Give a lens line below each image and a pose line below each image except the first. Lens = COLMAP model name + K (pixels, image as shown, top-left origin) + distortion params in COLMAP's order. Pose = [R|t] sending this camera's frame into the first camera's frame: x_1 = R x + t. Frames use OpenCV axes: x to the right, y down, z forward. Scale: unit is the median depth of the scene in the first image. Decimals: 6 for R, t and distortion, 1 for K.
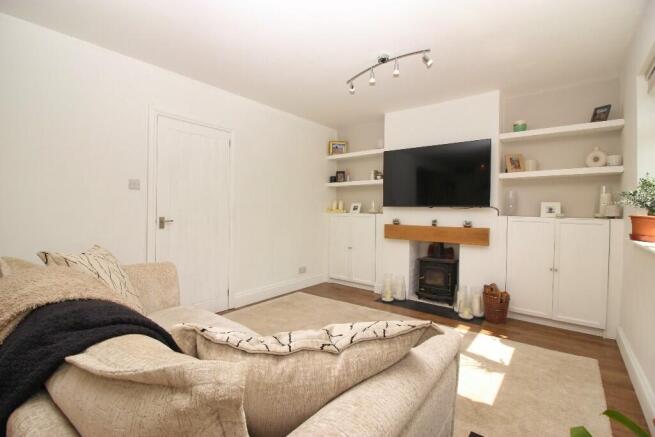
lens RADIAL K [[307.5, 0, 326.0], [0, 307.5, 211.9], [0, 0, 1]] dist [-0.011491, -0.000371]
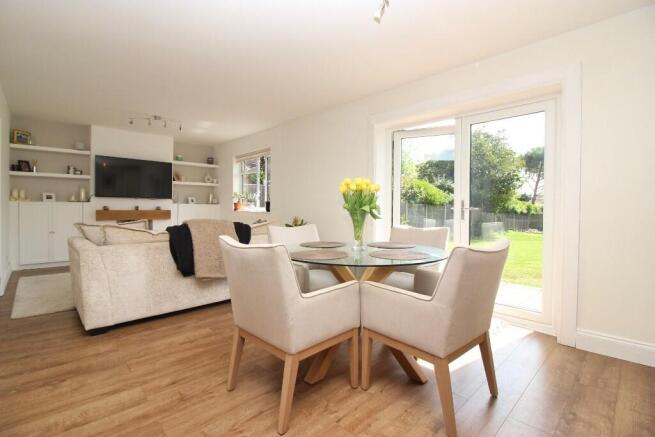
lens RADIAL K [[307.5, 0, 326.0], [0, 307.5, 211.9], [0, 0, 1]] dist [-0.011491, -0.000371]
pose [[0.122721, -0.030320, 0.991978, -1.177417], [-0.008249, 0.999468, 0.031569, -0.002224], [-0.992407, -0.012057, 0.122405, -0.181640]]
